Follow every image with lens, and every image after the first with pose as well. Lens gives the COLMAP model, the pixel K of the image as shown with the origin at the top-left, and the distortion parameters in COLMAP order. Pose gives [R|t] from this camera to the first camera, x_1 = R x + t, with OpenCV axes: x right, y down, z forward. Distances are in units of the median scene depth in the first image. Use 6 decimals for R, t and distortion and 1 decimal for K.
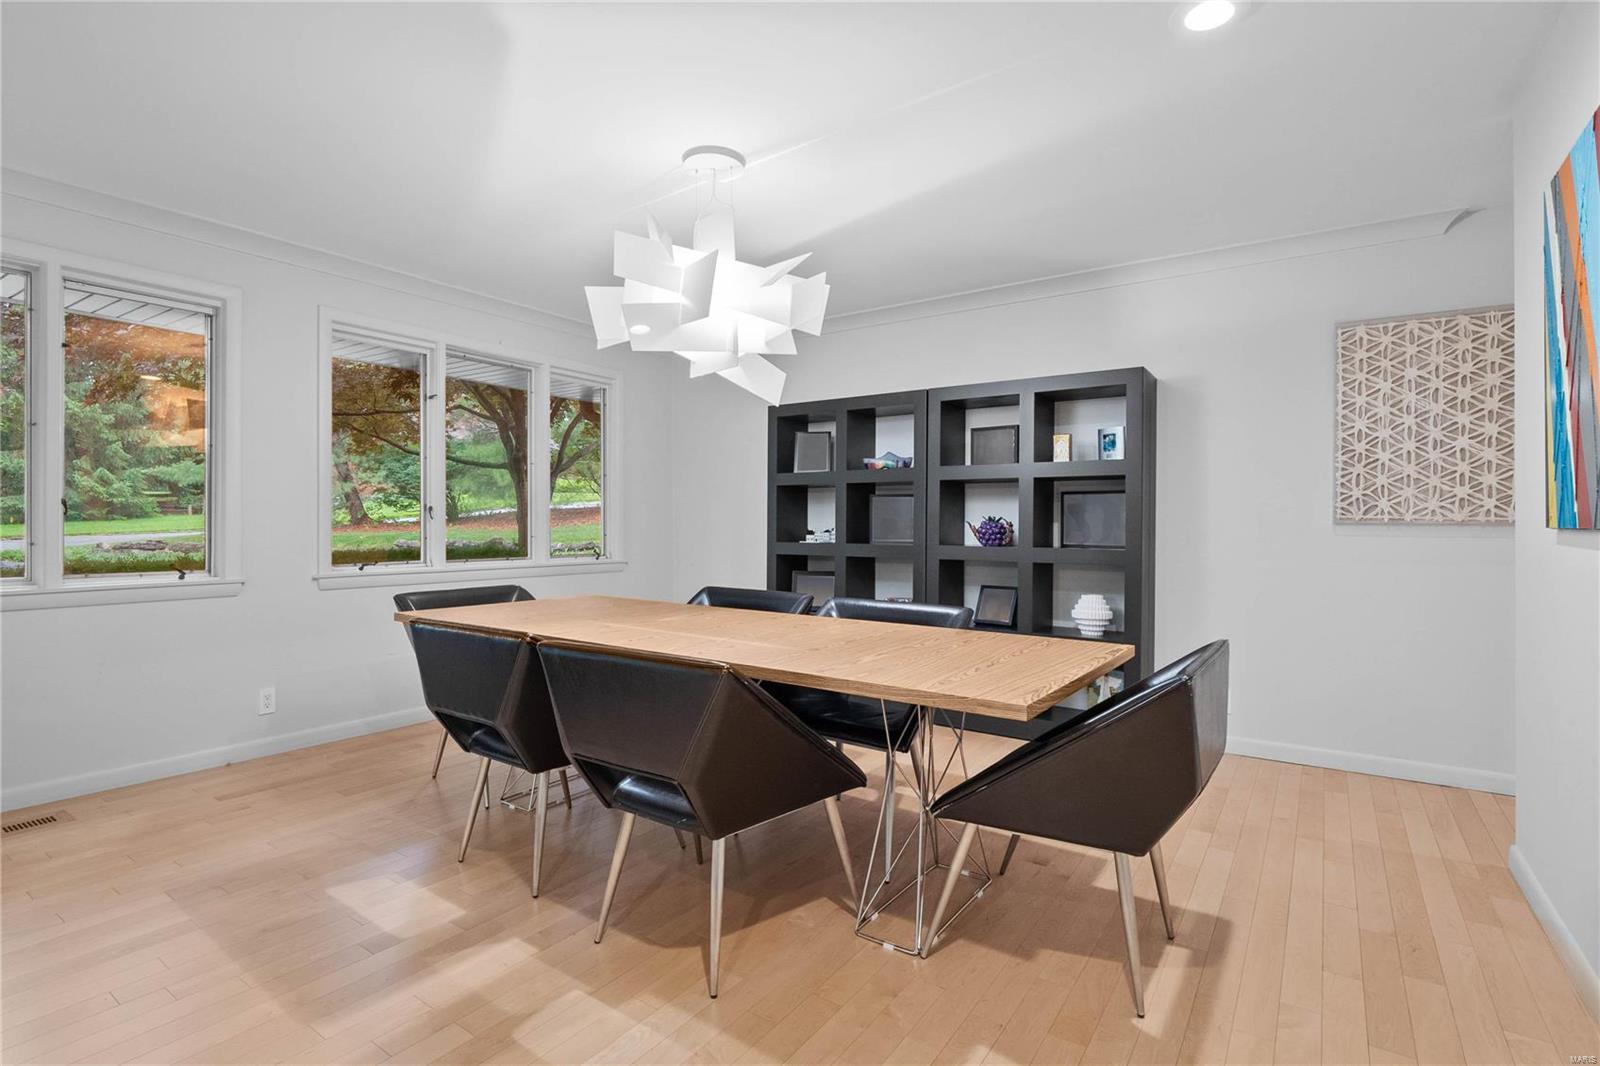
lens RADIAL K [[756.0, 0, 792.2], [0, 756.0, 508.3], [0, 0, 1]] dist [-0.009056, -0.000853]
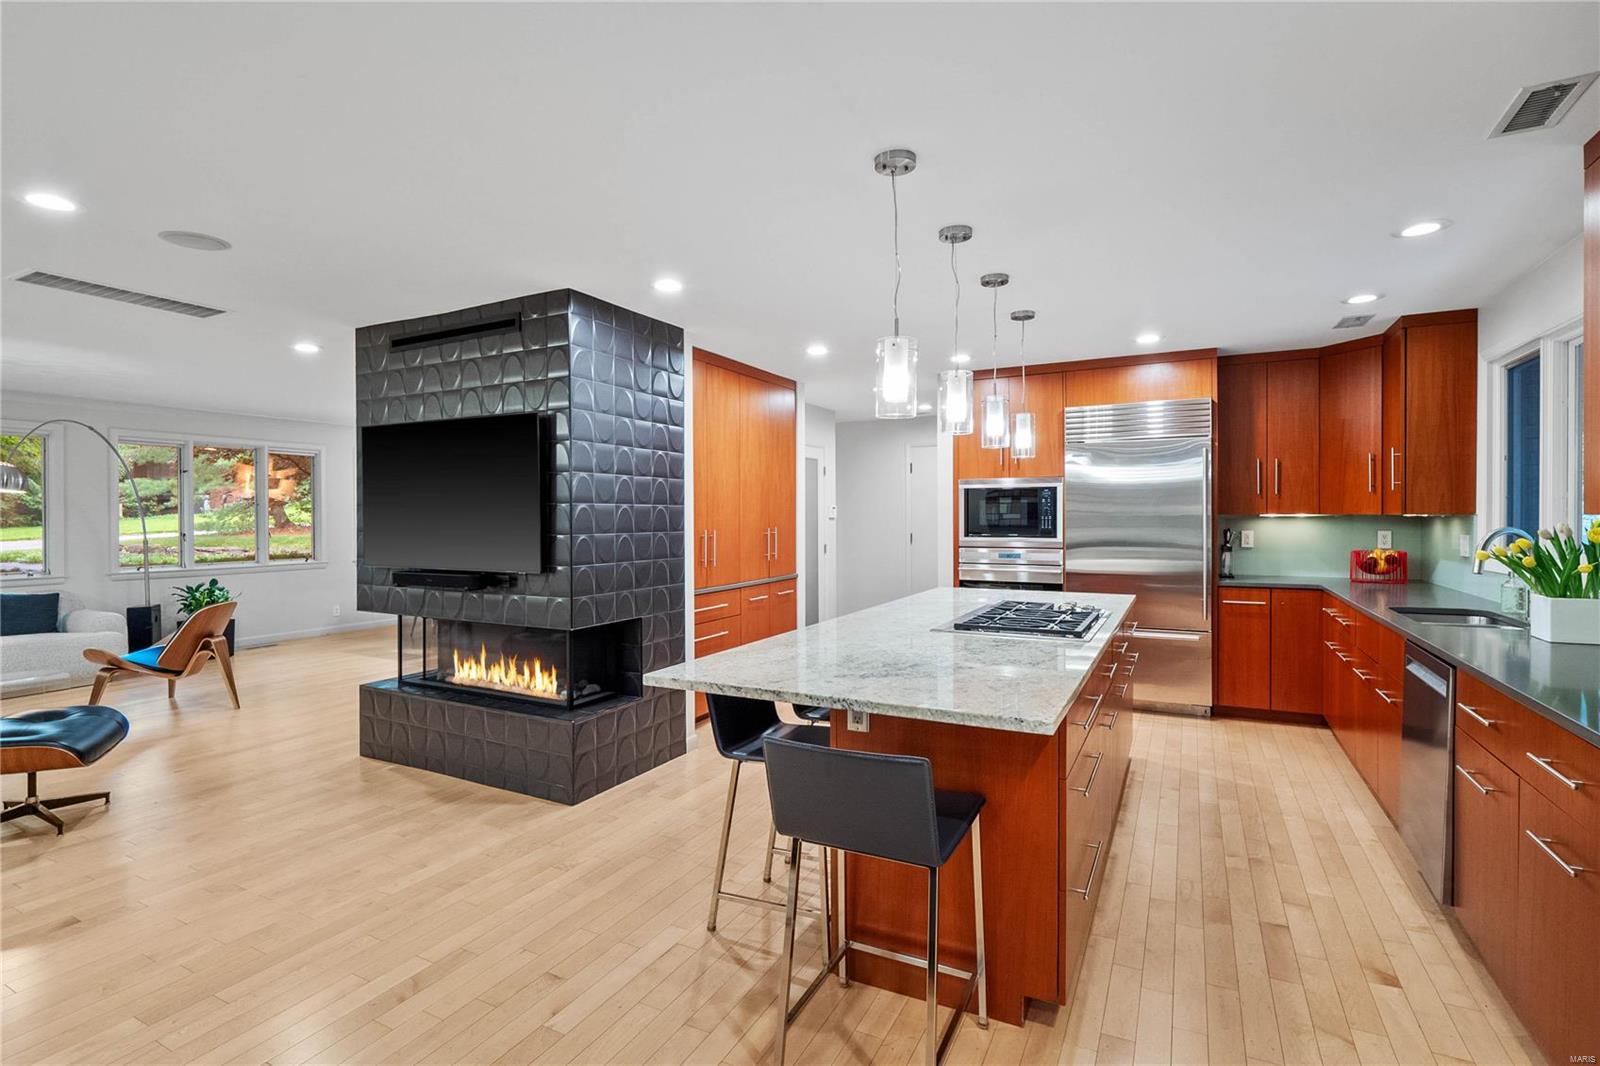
lens RADIAL K [[750.1, 0, 793.7], [0, 750.1, 519.2], [0, 0, 1]] dist [-0.007536, -0.000800]
pose [[0.991455, -0.006721, 0.130278, 0.447103], [0.003711, 0.999721, 0.023336, -0.091457], [-0.130398, -0.022653, 0.991203, -1.536936]]
